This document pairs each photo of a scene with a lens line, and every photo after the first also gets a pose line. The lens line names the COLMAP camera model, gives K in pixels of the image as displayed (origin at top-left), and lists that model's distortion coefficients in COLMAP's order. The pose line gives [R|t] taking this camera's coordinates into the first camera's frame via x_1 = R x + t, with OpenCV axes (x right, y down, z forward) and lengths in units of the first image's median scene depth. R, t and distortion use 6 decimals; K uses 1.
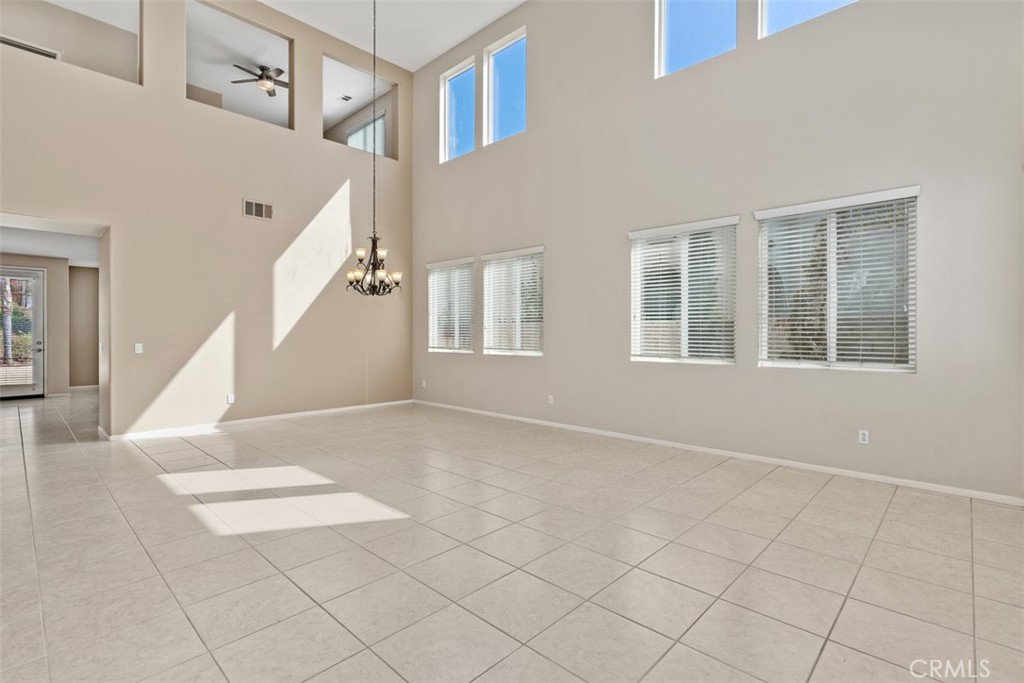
lens RADIAL K [[488.9, 0, 512.0], [0, 488.9, 332.9], [0, 0, 1]] dist [0.002273, -0.000586]
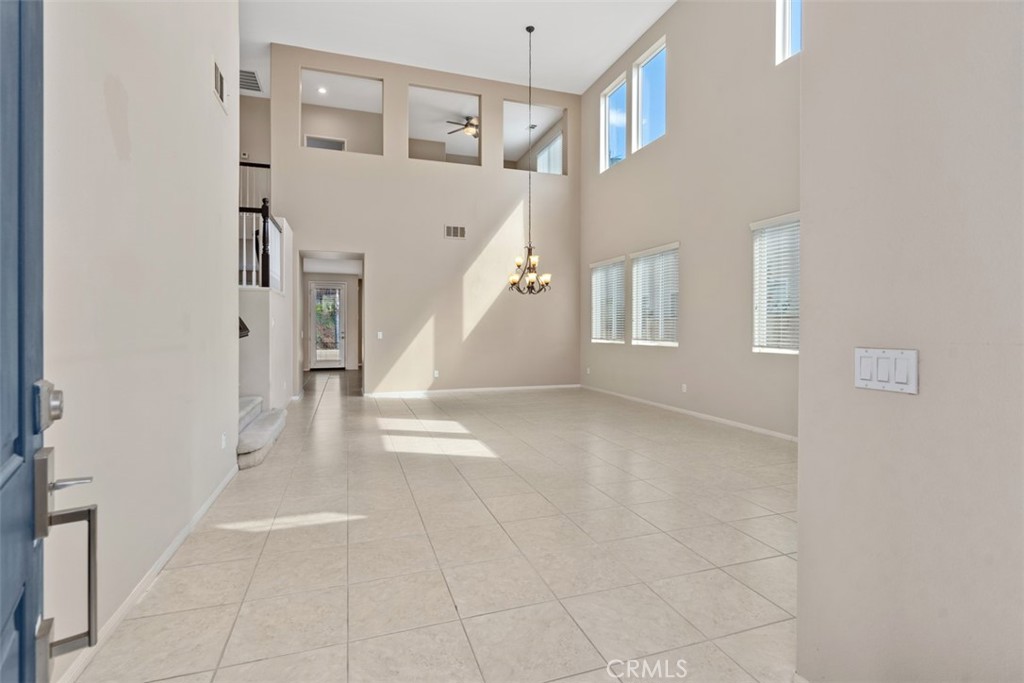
lens RADIAL K [[488.9, 0, 507.6], [0, 488.9, 325.3], [0, 0, 1]] dist [0.002273, -0.000586]
pose [[0.885046, -0.001757, -0.465499, 0.206208], [-0.000158, 0.999992, -0.004074, 0.005624], [0.465503, 0.003679, 0.885039, -0.093296]]
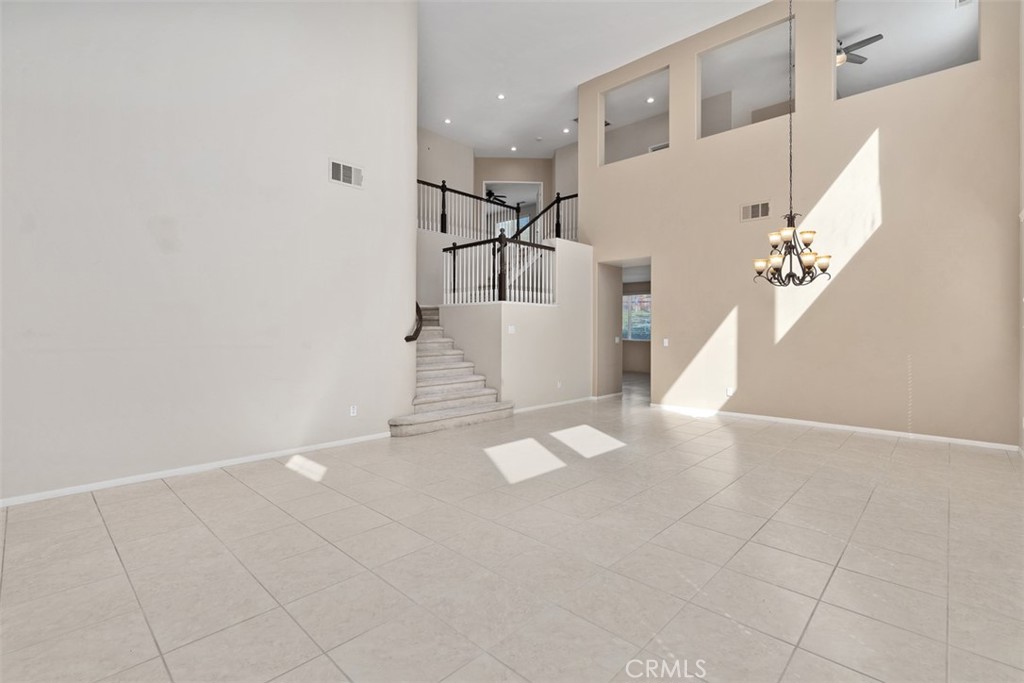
lens RADIAL K [[464.4, 0, 507.2], [0, 464.4, 332.5], [0, 0, 1]] dist [-0.009735, 0.001846]
pose [[-0.001533, 0.002928, -0.999995, 0.419839], [-0.003770, 0.999989, 0.002934, 0.000054], [0.999992, 0.003774, -0.001522, 0.457869]]
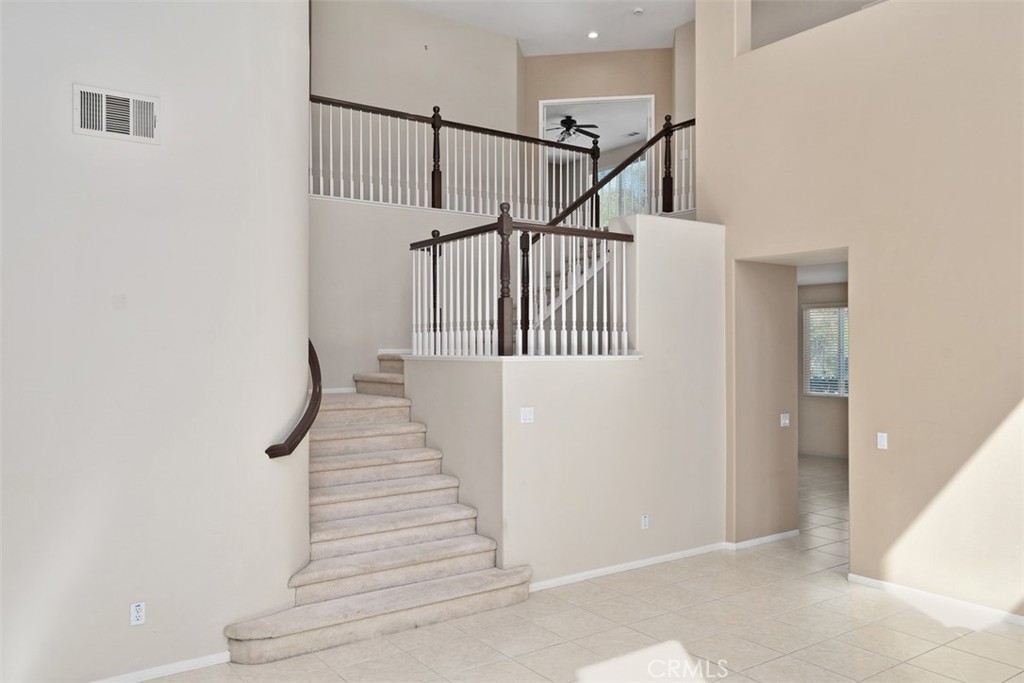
lens RADIAL K [[770.3, 0, 517.4], [0, 770.3, 349.2], [0, 0, 1]] dist [0.002611, 0.006961]
pose [[-0.188365, 0.004291, -0.982090, 0.205146], [0.003336, 0.999987, 0.003730, -0.070668], [0.982093, -0.002573, -0.188377, 0.599103]]
